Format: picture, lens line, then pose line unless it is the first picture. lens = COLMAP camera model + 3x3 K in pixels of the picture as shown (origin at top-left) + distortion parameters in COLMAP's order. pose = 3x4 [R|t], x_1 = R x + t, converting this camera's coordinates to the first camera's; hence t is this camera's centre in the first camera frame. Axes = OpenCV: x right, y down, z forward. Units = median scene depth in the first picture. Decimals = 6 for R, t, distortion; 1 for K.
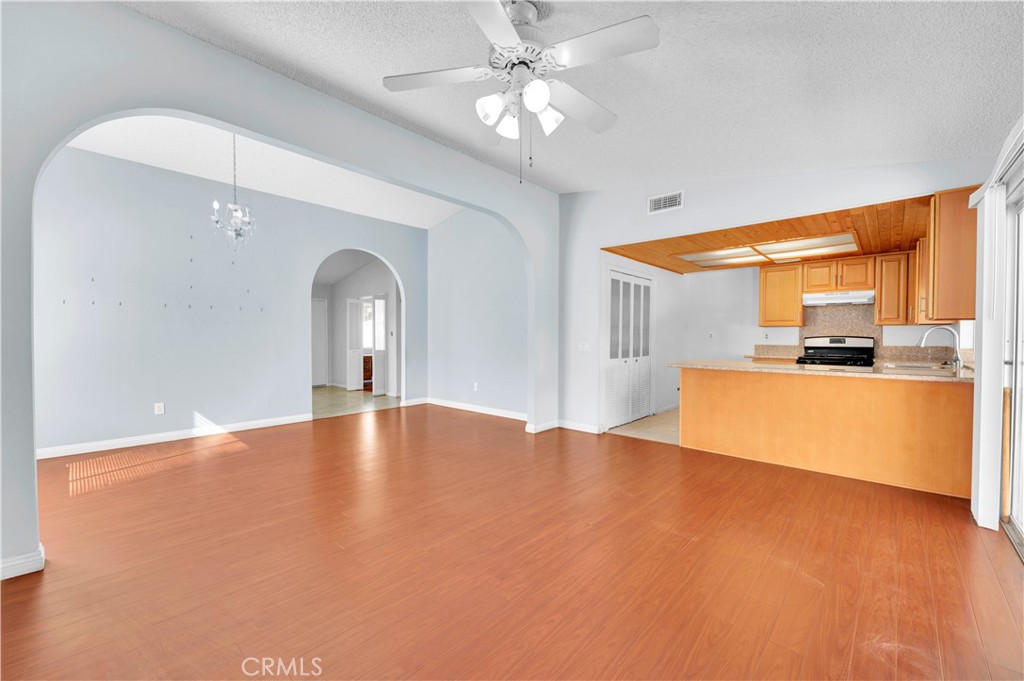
lens RADIAL K [[408.9, 0, 509.8], [0, 408.9, 343.0], [0, 0, 1]] dist [-0.002208, -0.001649]
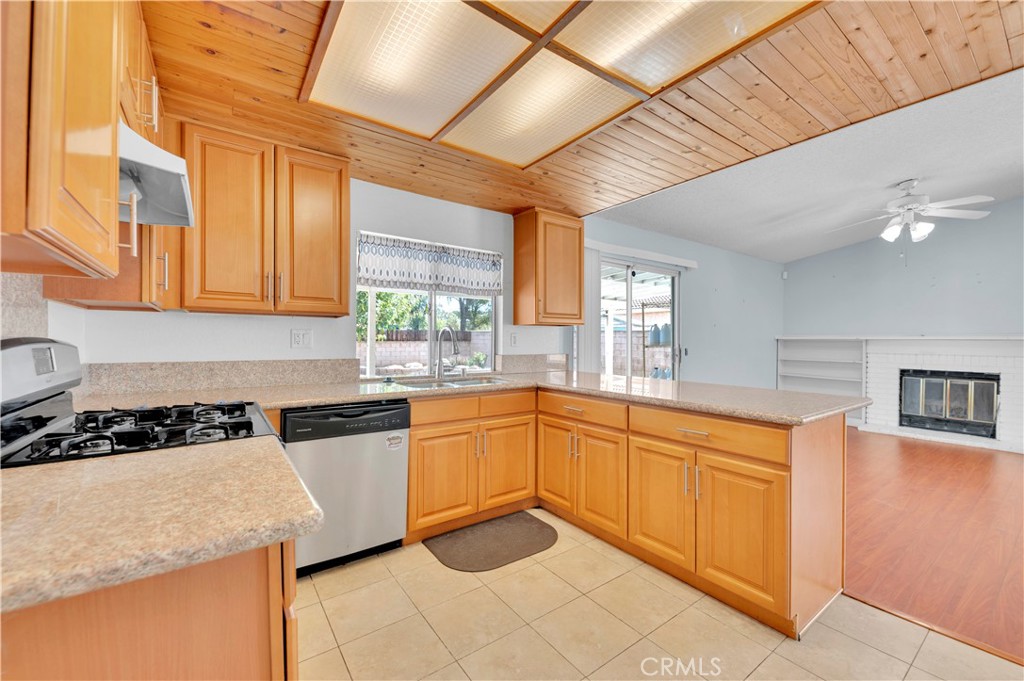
lens RADIAL K [[408.9, 0, 513.4], [0, 408.9, 341.1], [0, 0, 1]] dist [-0.002208, -0.001649]
pose [[-0.981392, -0.002731, 0.191997, 0.467648], [0.000083, 0.999893, 0.014650, -0.016254], [-0.192016, 0.014393, -0.981286, 1.075051]]
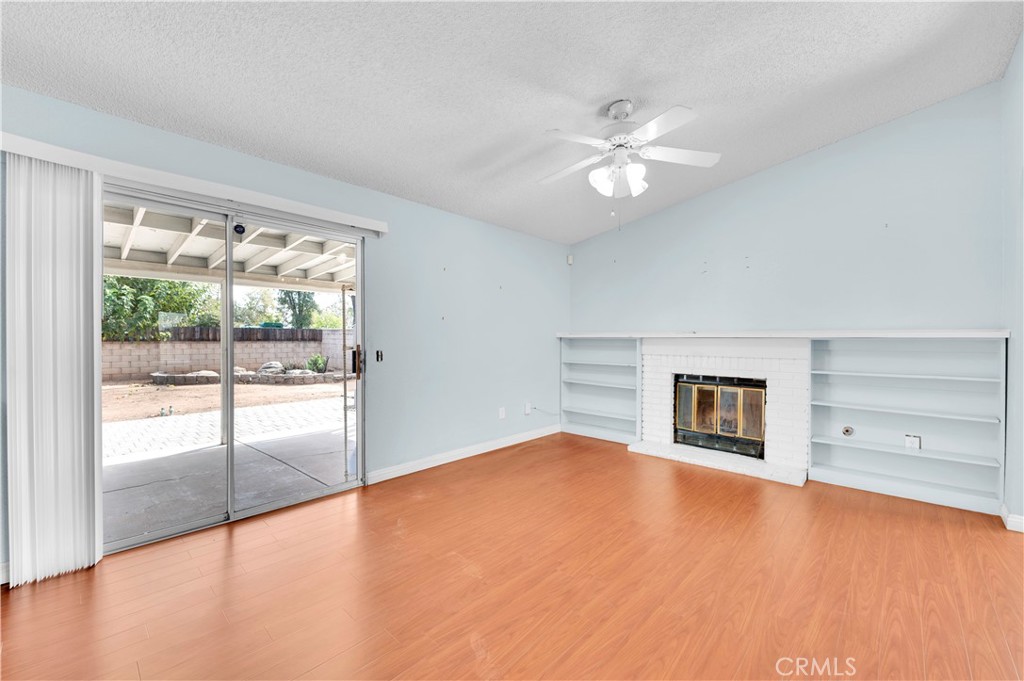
lens RADIAL K [[408.9, 0, 512.7], [0, 408.9, 341.9], [0, 0, 1]] dist [-0.002208, -0.001649]
pose [[-0.999998, -0.001802, 0.000131, 0.128567], [-0.001800, 0.999857, 0.016817, -0.010786], [-0.000161, 0.016816, -0.999859, 0.793025]]
